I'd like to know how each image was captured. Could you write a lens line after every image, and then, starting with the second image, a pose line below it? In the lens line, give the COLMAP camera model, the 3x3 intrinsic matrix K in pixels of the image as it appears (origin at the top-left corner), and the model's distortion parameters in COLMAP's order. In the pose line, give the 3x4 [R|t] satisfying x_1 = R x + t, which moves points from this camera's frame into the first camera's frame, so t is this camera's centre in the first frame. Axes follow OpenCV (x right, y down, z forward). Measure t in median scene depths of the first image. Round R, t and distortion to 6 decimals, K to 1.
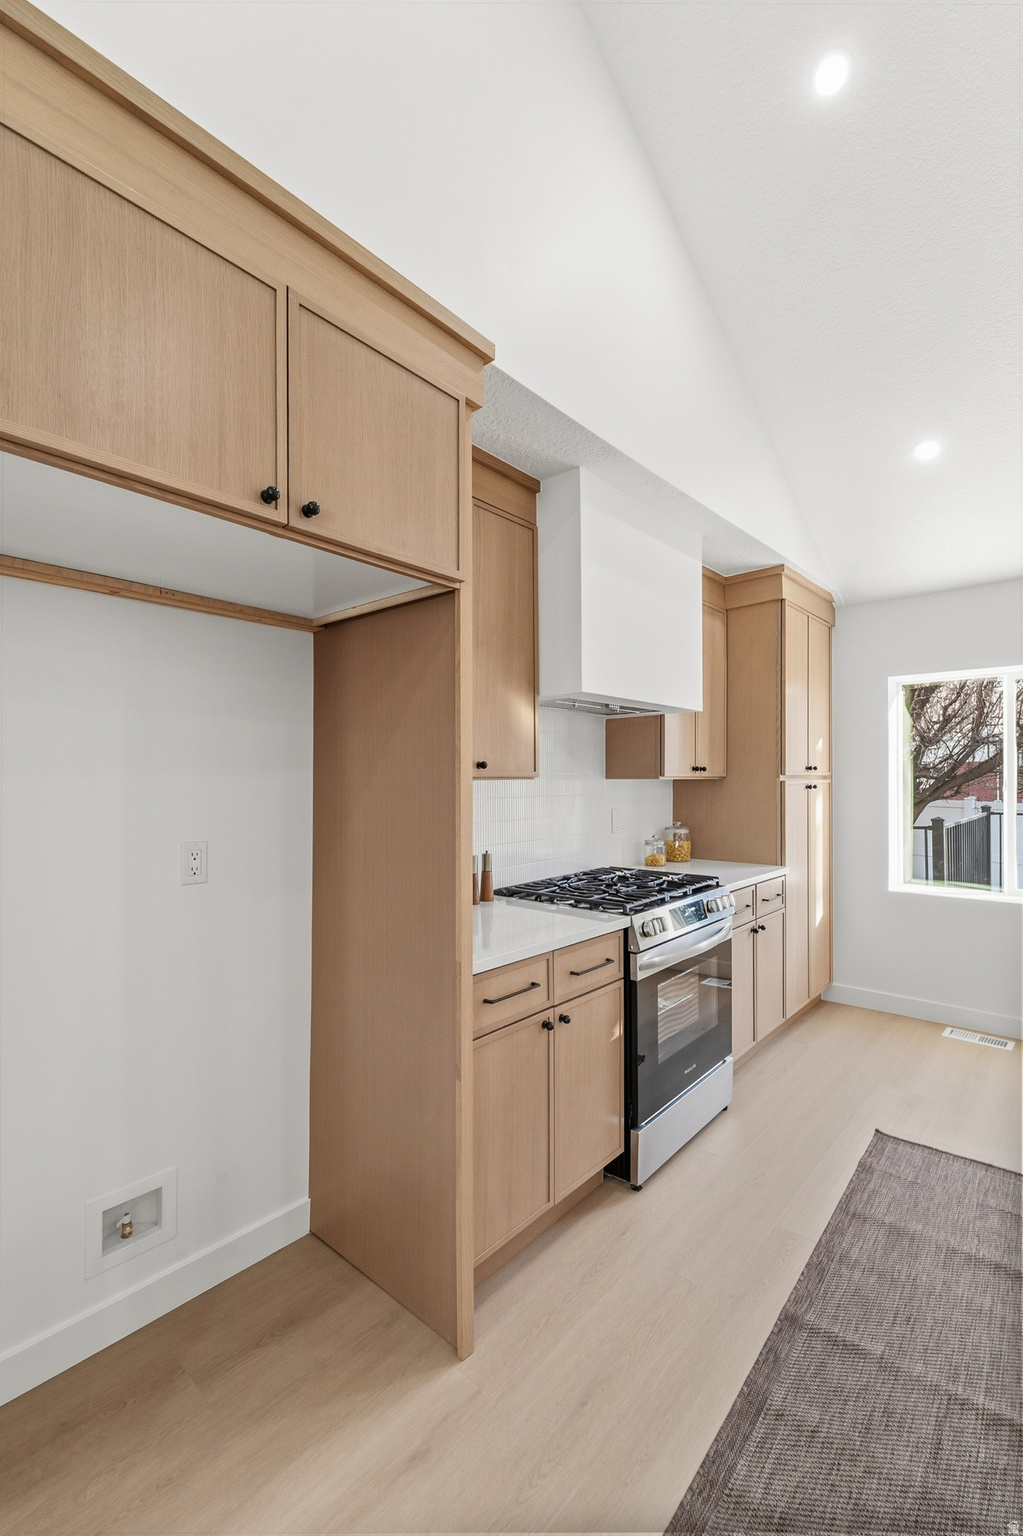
lens RADIAL K [[660.2, 0, 511.5], [0, 660.2, 768.0], [0, 0, 1]] dist [0.000489, -0.000209]
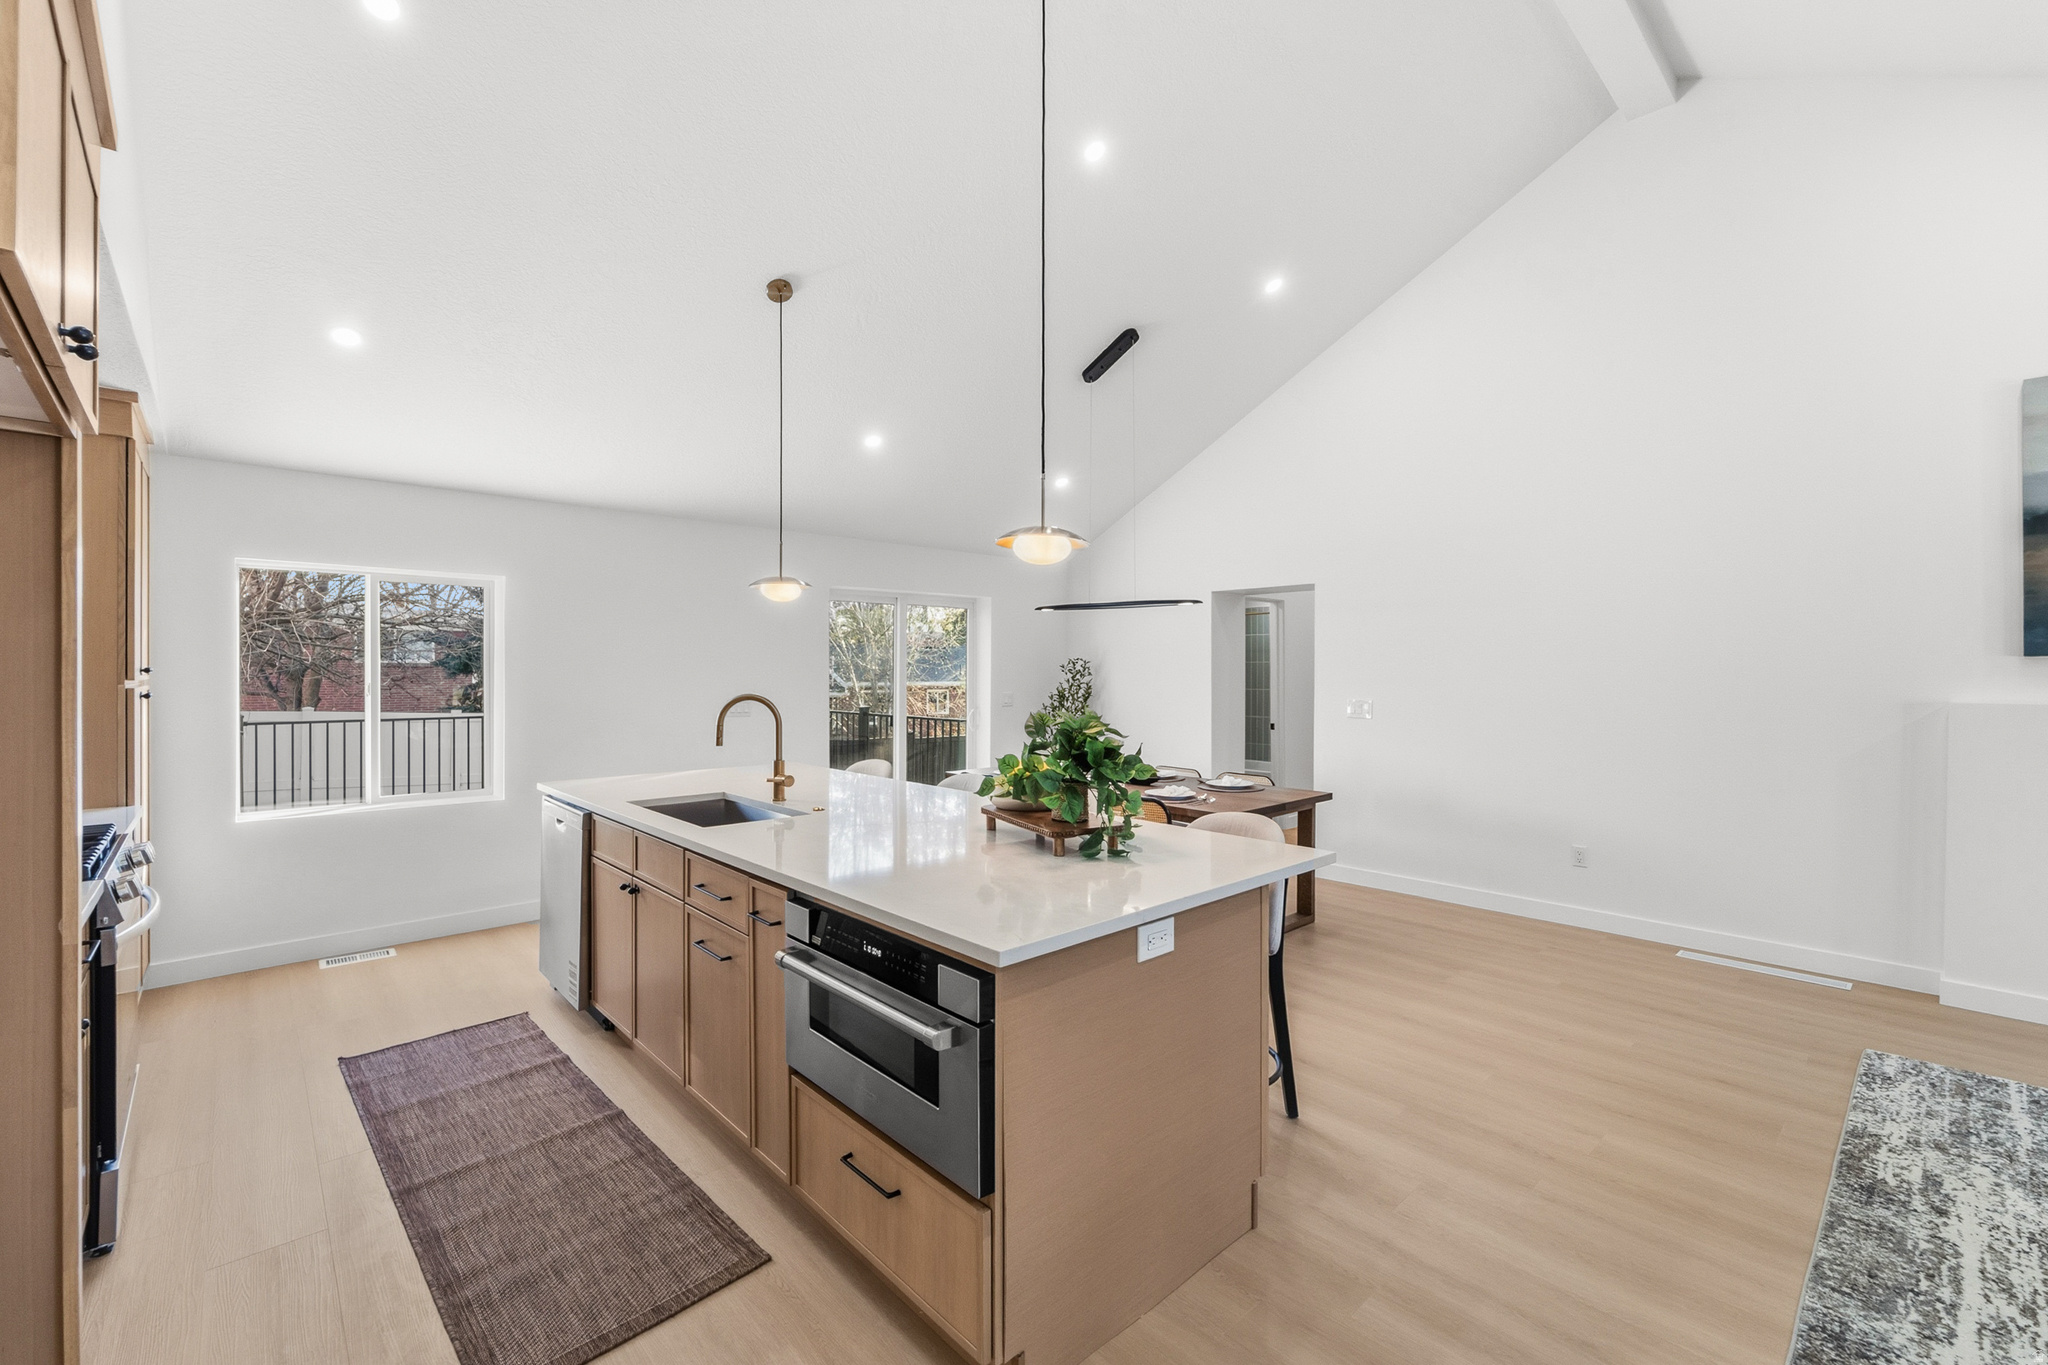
lens RADIAL K [[880.2, 0, 1024.0], [0, 880.2, 682.5], [0, 0, 1]] dist [0.000489, -0.000209]
pose [[0.092702, -0.003258, 0.995689, -0.728989], [-0.014468, 0.999885, 0.004619, -0.008487], [-0.995589, -0.014833, 0.092644, -0.095442]]
